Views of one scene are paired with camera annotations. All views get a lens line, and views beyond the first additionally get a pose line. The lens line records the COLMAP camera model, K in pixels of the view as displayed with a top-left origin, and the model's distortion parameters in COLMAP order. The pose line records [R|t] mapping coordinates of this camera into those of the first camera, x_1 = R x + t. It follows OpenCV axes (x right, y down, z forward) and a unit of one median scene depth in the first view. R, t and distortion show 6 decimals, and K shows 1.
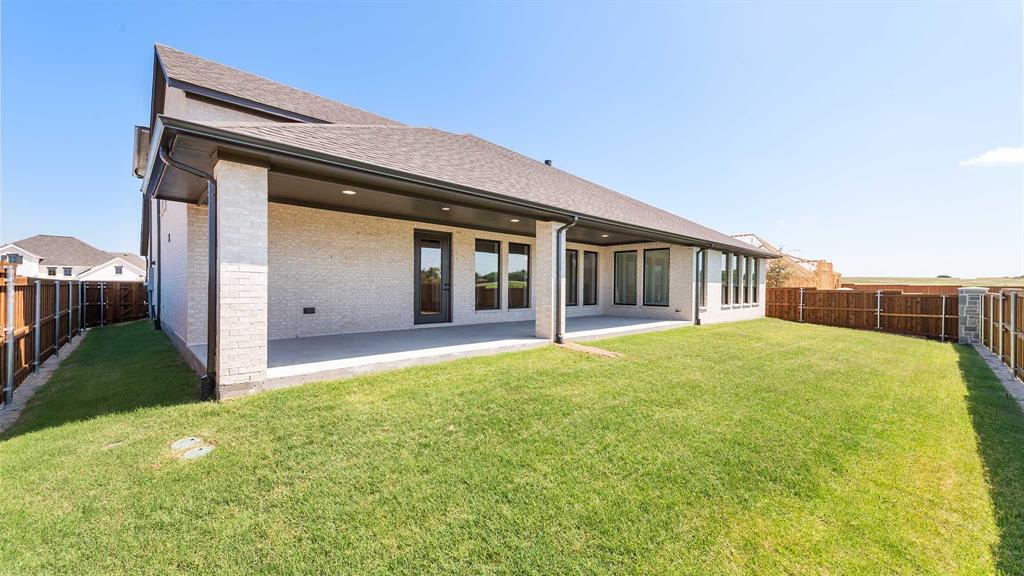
lens RADIAL K [[403.8, 0, 510.5], [0, 403.8, 287.7], [0, 0, 1]] dist [0.000878, 0.000035]
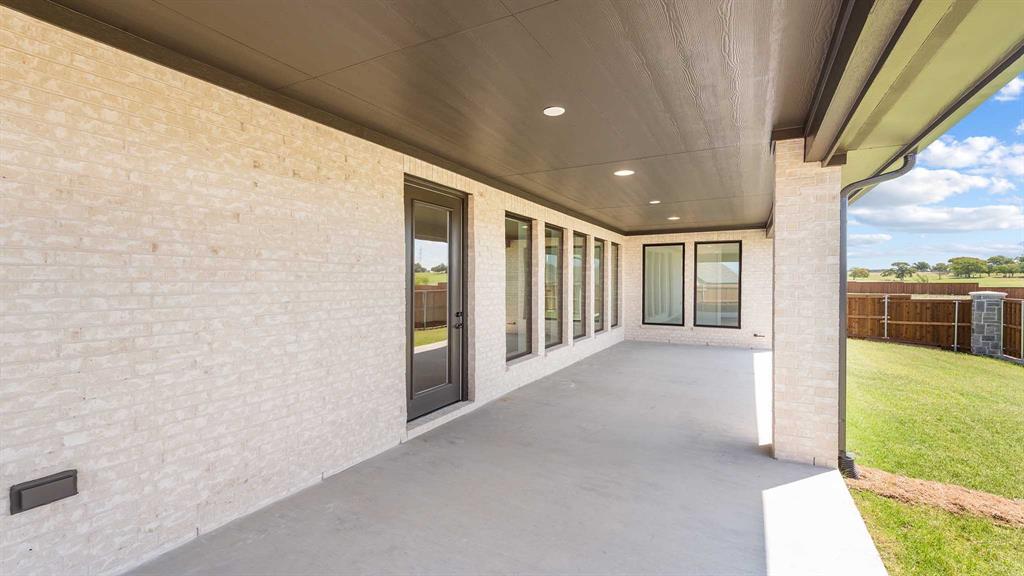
lens RADIAL K [[449.9, 0, 514.1], [0, 449.9, 289.6], [0, 0, 1]] dist [-0.004081, -0.000472]
pose [[0.948756, -0.011232, 0.315811, -0.186226], [0.006084, 0.999832, 0.017282, -0.030849], [-0.315952, -0.014475, 0.948665, 0.386985]]
